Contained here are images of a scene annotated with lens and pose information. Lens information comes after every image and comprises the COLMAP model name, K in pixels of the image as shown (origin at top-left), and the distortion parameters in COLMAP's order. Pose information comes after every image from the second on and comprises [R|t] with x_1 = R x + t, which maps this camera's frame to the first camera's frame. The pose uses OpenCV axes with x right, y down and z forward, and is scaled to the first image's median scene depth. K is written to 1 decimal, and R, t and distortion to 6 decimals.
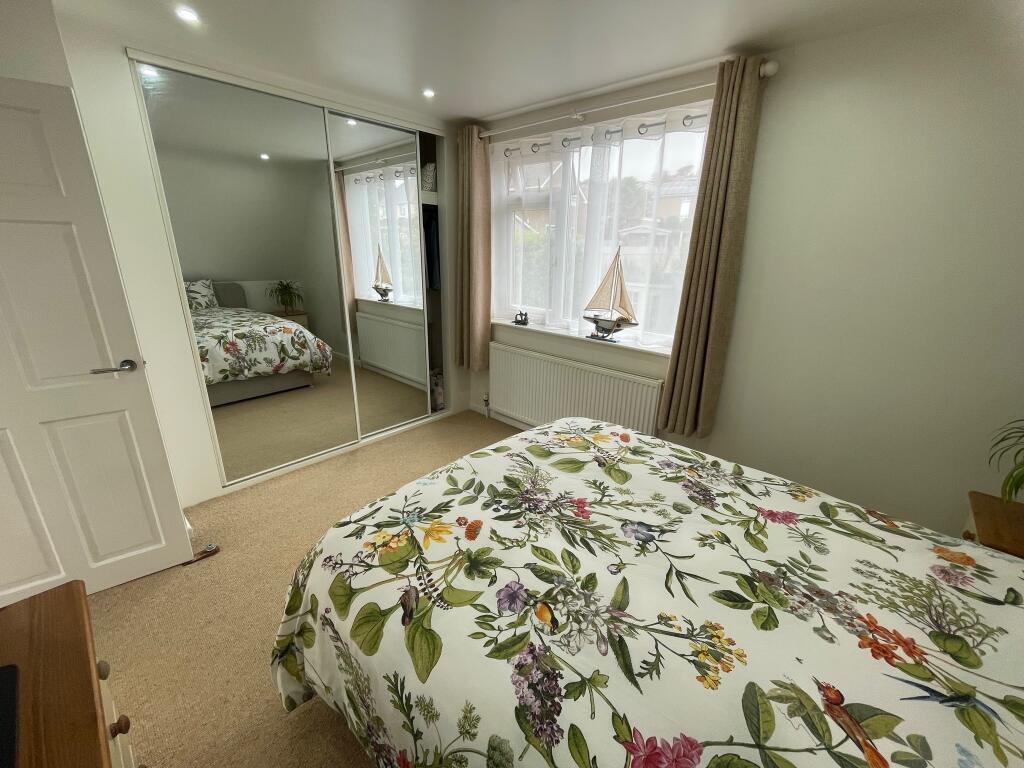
lens RADIAL K [[417.8, 0, 512.4], [0, 417.8, 382.1], [0, 0, 1]] dist [-0.000331, -0.000149]
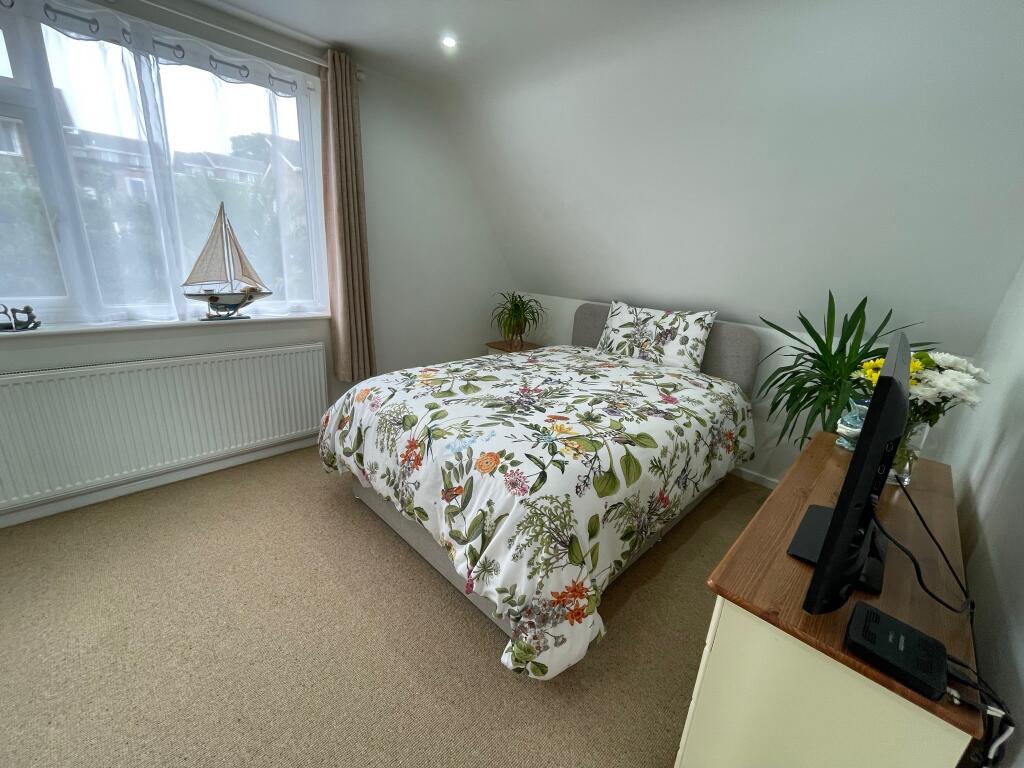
lens RADIAL K [[417.8, 0, 514.1], [0, 417.8, 384.0], [0, 0, 1]] dist [-0.000331, -0.000149]
pose [[0.026795, -0.313538, 0.949197, -1.273850], [0.249037, 0.921694, 0.297423, -0.191171], [-0.968123, 0.228416, 0.102780, 0.882414]]
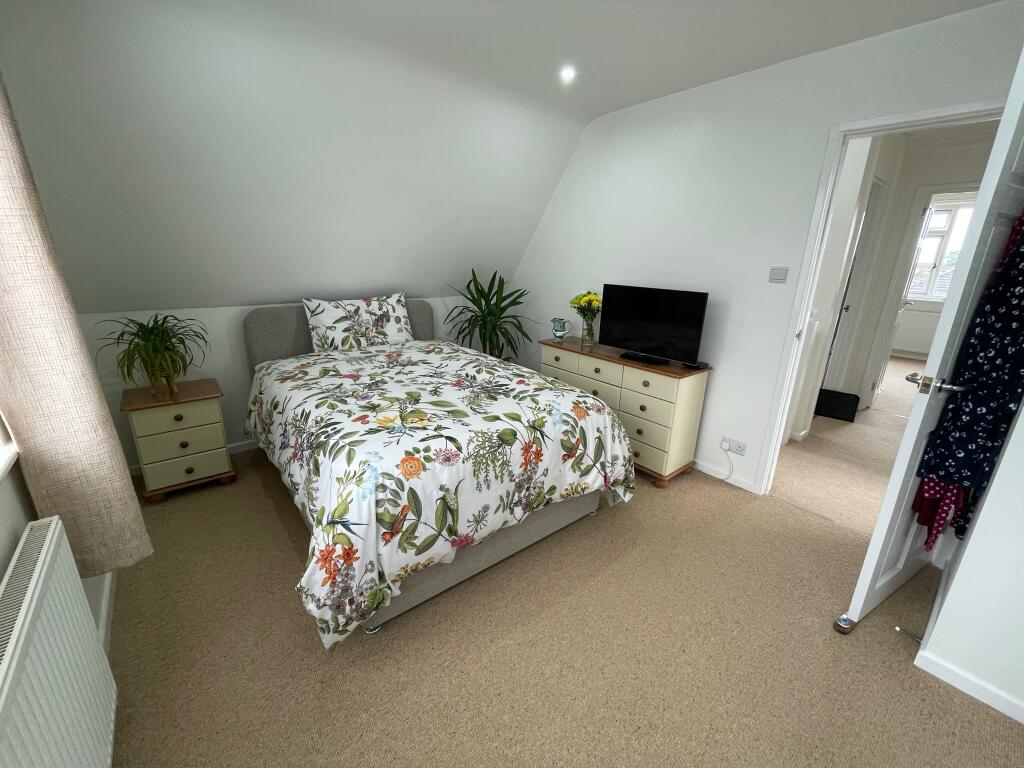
lens RADIAL K [[417.8, 0, 511.1], [0, 417.8, 384.2], [0, 0, 1]] dist [-0.000331, -0.000149]
pose [[-0.989730, -0.082995, 0.116388, -0.246010], [-0.000962, 0.818044, 0.575154, -0.669531], [-0.142945, 0.569136, -0.809723, 2.321415]]
